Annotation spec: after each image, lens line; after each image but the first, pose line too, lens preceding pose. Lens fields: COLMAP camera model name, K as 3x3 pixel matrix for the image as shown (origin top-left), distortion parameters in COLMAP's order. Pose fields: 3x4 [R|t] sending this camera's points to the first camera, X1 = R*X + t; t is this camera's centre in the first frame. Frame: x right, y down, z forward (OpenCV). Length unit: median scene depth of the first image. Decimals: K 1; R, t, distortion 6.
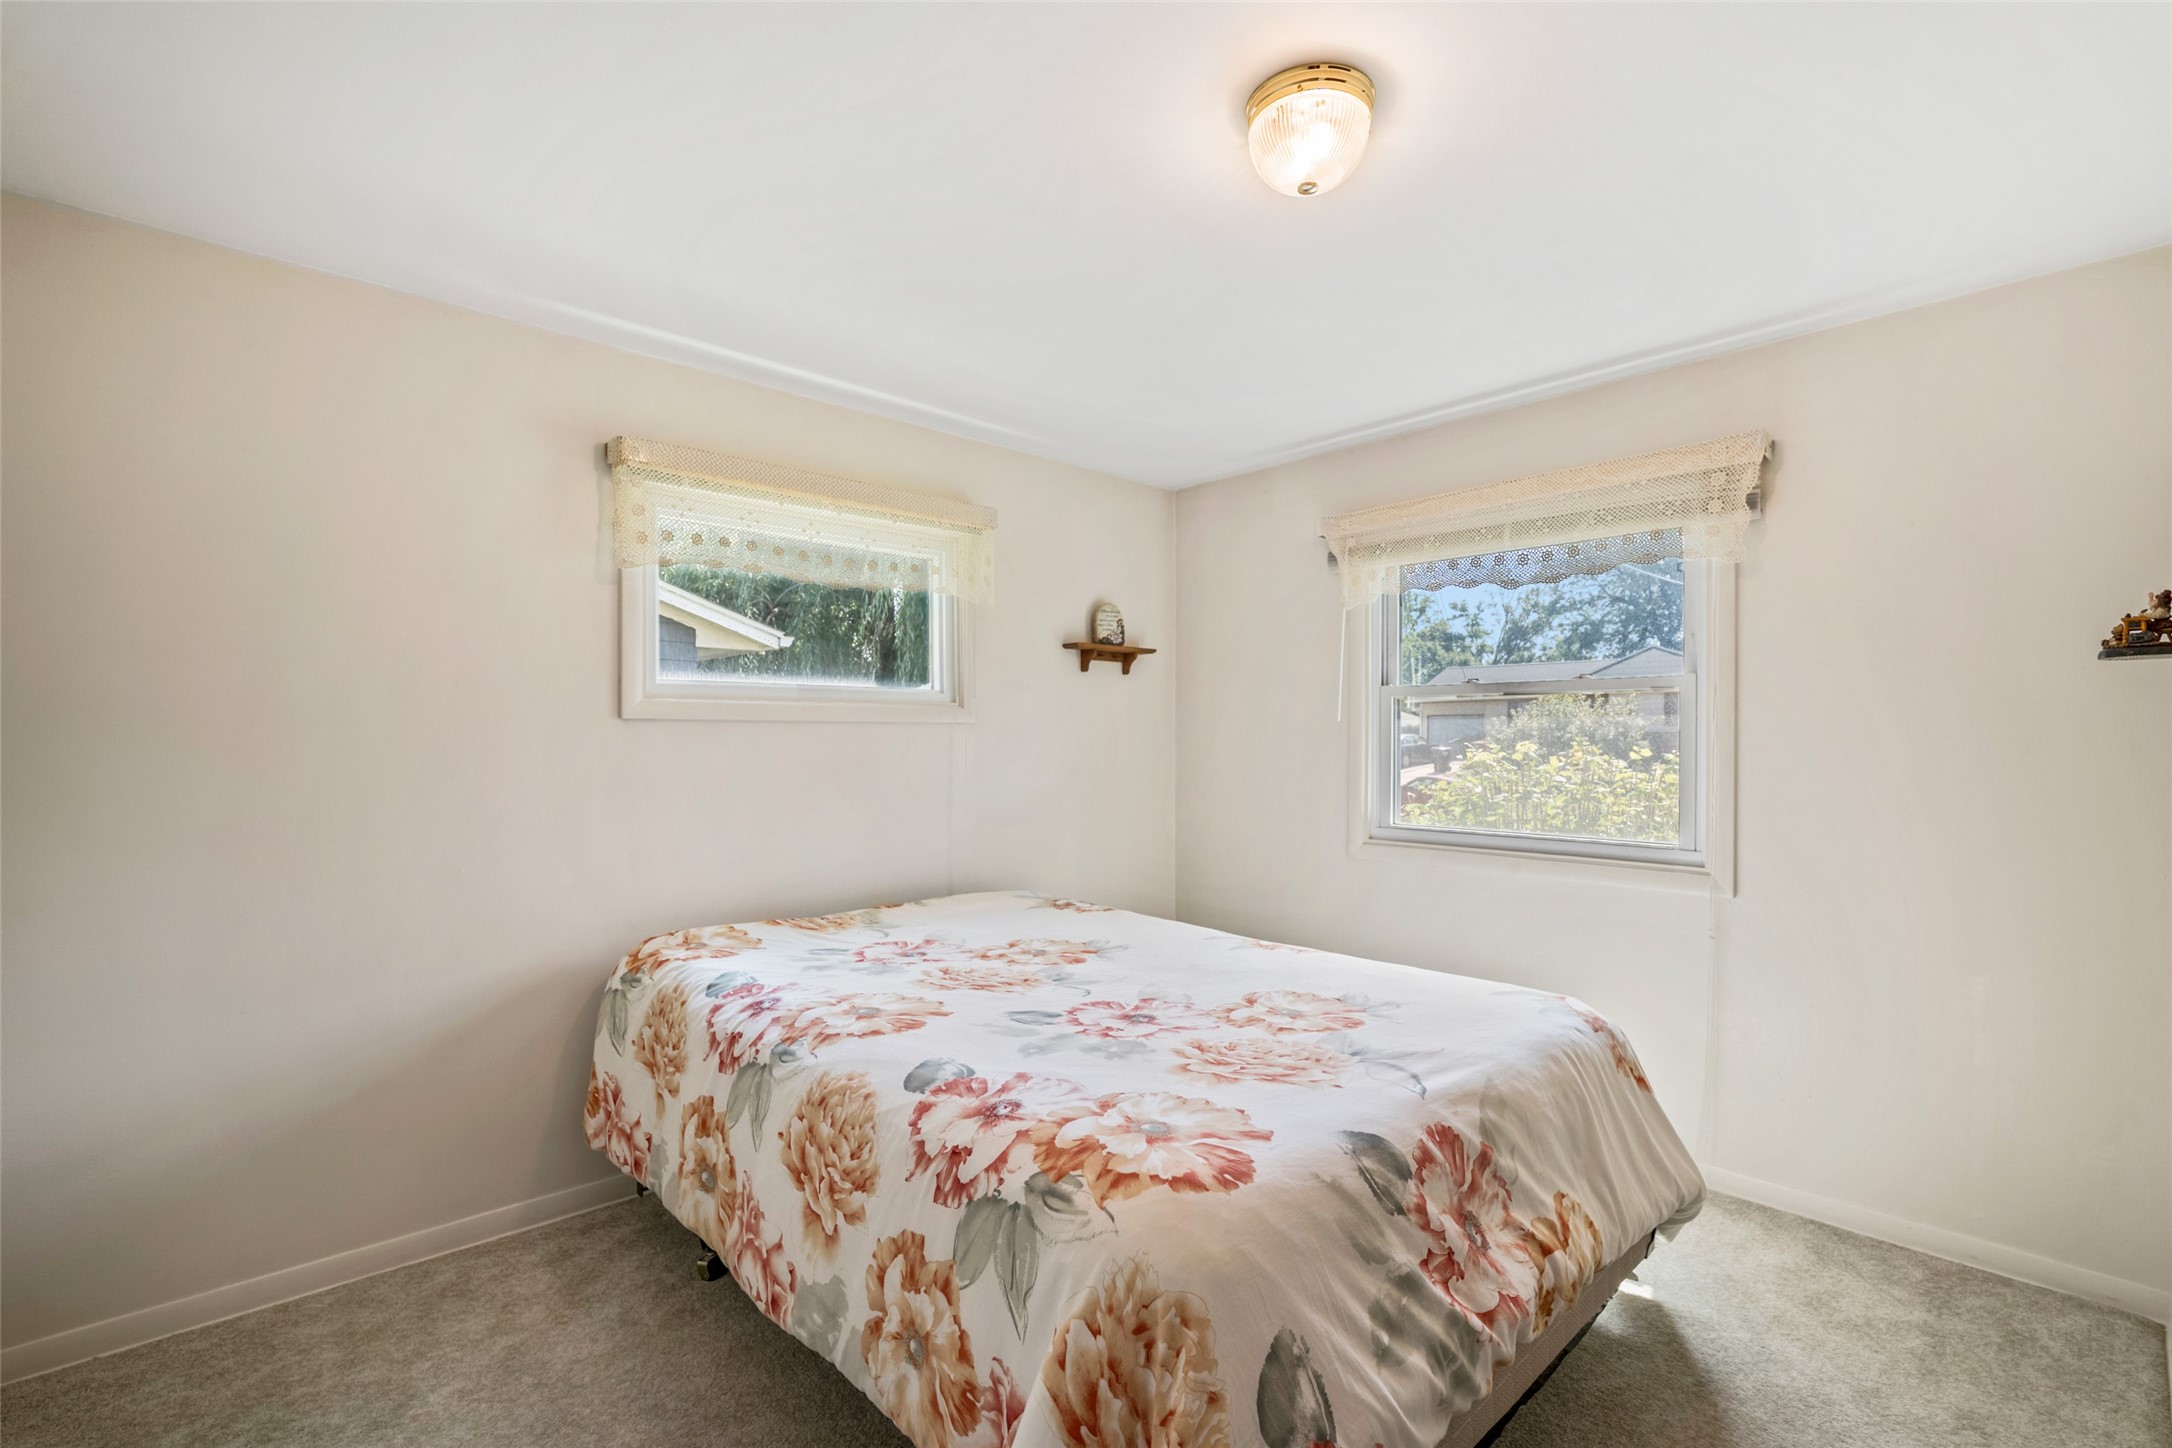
lens RADIAL K [[973.1, 0, 1089.2], [0, 973.1, 734.1], [0, 0, 1]] dist [-0.001014, 0.000104]
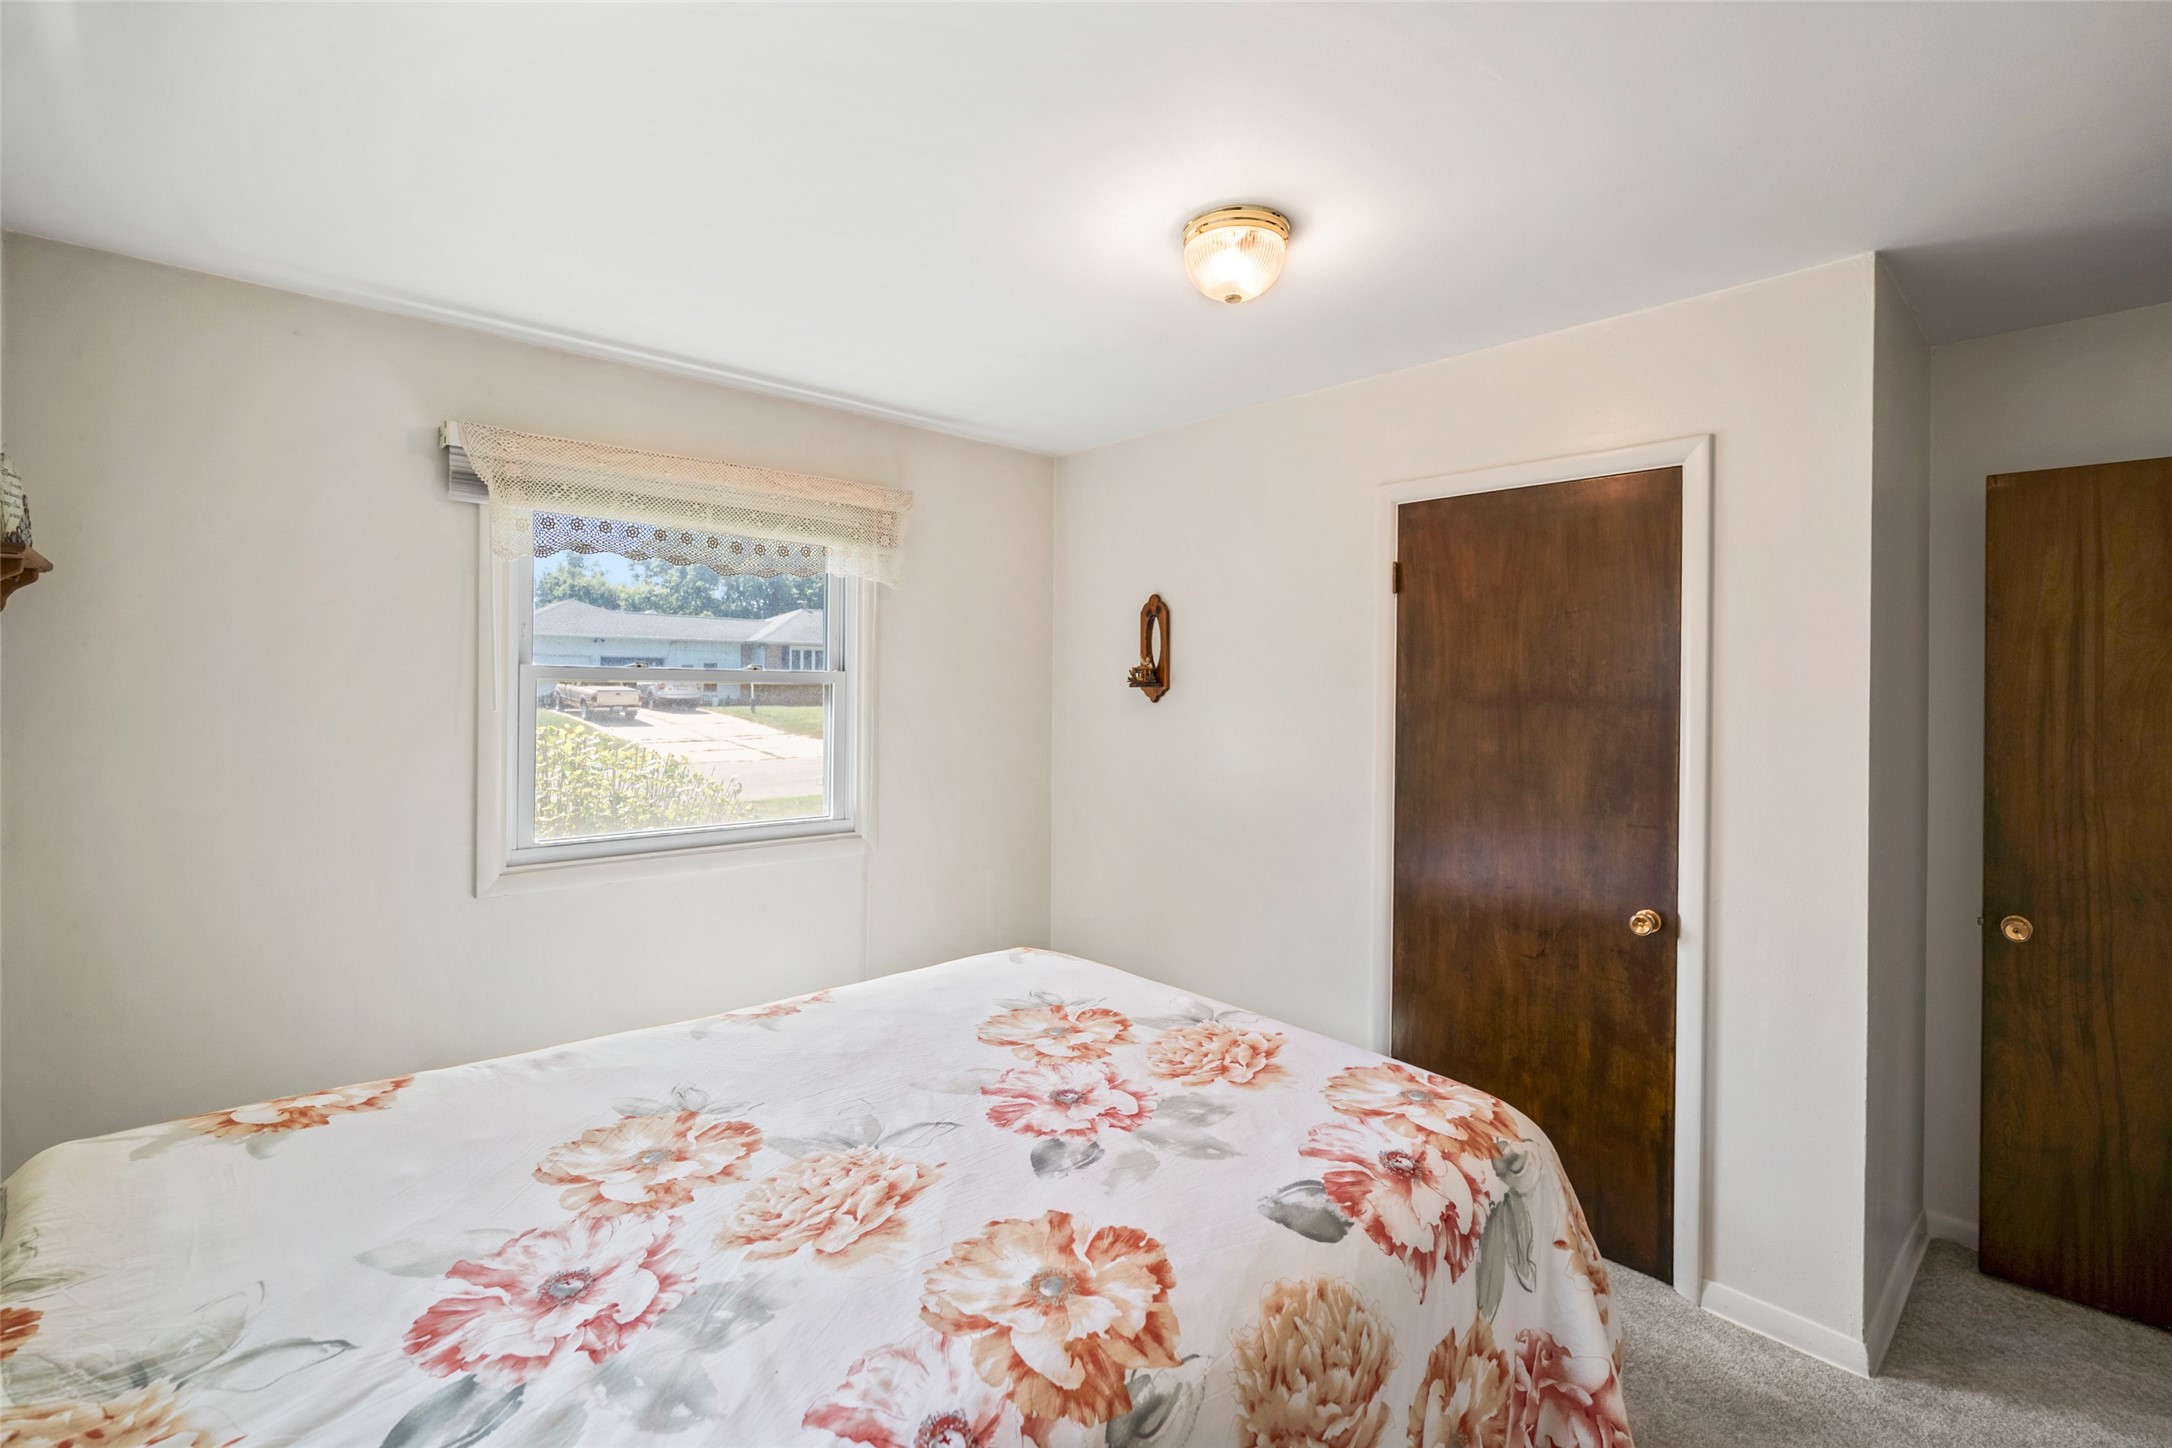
lens RADIAL K [[976.6, 0, 1071.4], [0, 976.6, 687.5], [0, 0, 1]] dist [-0.002770, 0.000732]
pose [[0.017164, -0.004131, 0.999844, -0.889980], [-0.015987, 0.999862, 0.004405, -0.082130], [-0.999725, -0.016060, 0.017095, 1.084005]]
